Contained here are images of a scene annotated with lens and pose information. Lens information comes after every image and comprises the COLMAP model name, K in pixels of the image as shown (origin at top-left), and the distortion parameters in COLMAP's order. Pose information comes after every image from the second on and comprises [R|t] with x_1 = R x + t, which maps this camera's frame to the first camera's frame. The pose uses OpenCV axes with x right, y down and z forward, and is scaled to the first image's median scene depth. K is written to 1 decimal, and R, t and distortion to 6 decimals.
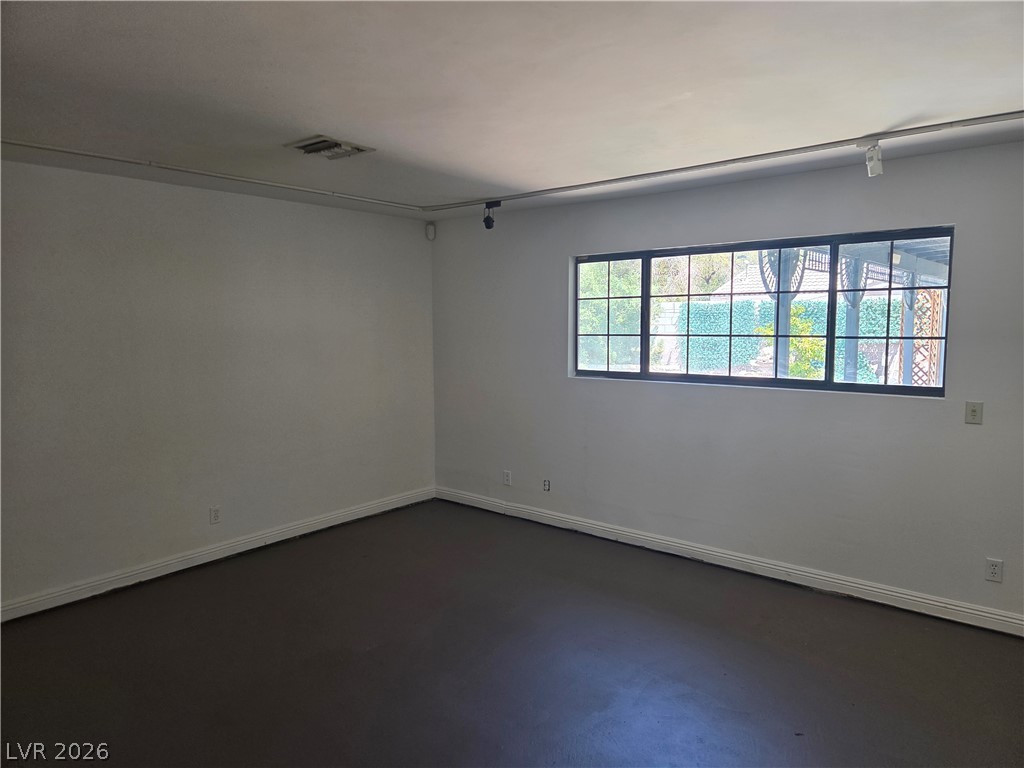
lens RADIAL K [[684.4, 0, 518.2], [0, 684.4, 386.4], [0, 0, 1]] dist [0.070045, -0.058127]
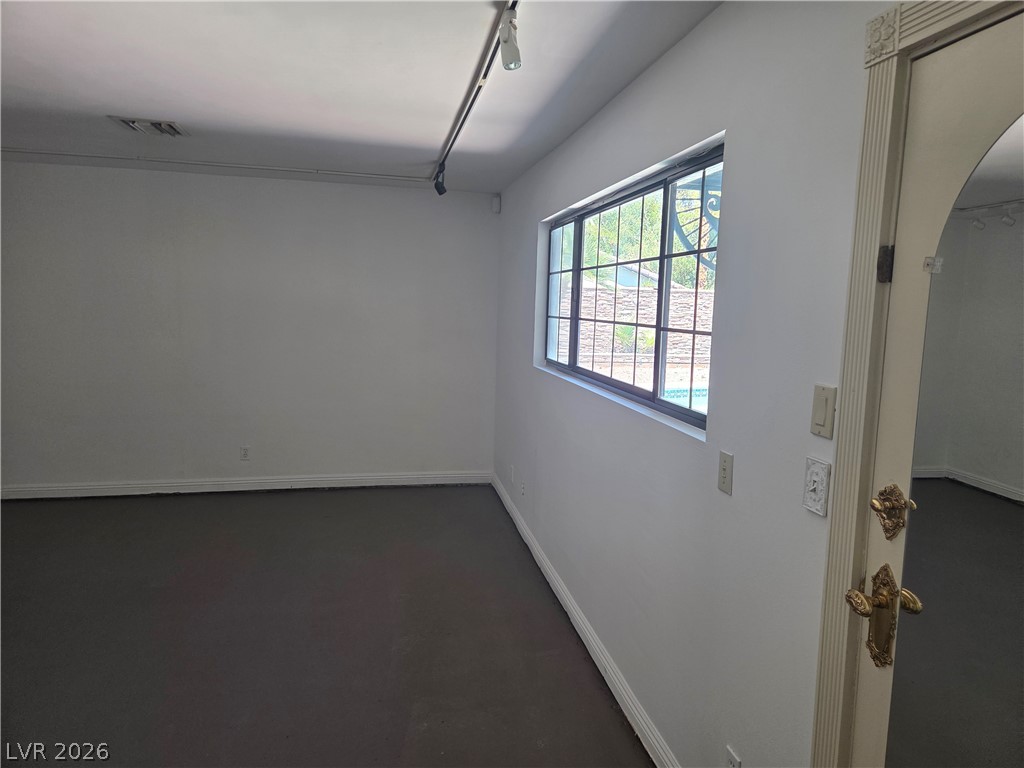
lens RADIAL K [[684.4, 0, 513.6], [0, 684.4, 383.2], [0, 0, 1]] dist [0.070045, -0.058127]
pose [[0.779194, 0.102700, -0.618311, 0.622855], [-0.095335, 0.994426, 0.045030, -0.029763], [0.619490, 0.023859, 0.784642, 0.342692]]
